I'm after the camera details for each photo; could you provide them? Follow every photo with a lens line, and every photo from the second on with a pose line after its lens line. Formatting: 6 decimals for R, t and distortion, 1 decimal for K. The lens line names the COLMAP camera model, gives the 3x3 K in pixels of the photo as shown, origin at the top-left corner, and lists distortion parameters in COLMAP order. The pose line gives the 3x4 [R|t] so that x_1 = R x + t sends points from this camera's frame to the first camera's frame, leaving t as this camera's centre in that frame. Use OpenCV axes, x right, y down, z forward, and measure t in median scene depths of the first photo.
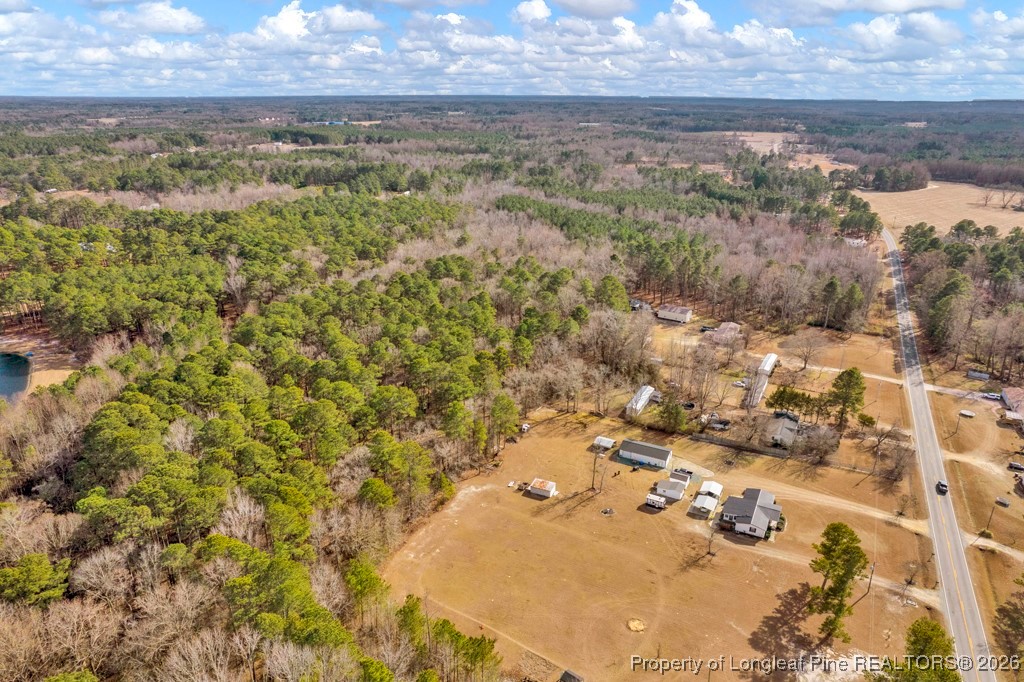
lens RADIAL K [[671.3, 0, 512.0], [0, 671.3, 341.0], [0, 0, 1]] dist [-0.093399, 0.088350]
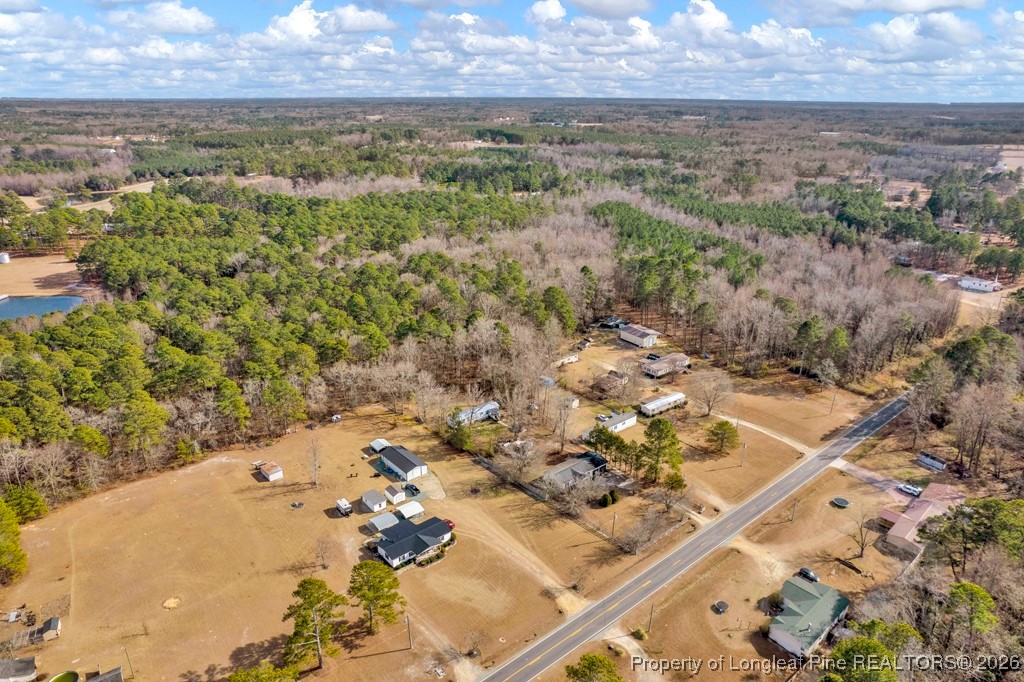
lens RADIAL K [[671.3, 0, 512.0], [0, 671.3, 341.0], [0, 0, 1]] dist [-0.093399, 0.088350]
pose [[0.925091, 0.131813, -0.356134, 0.402135], [-0.133441, 0.990853, 0.020112, -0.029391], [0.355527, 0.028917, 0.934219, 0.084369]]
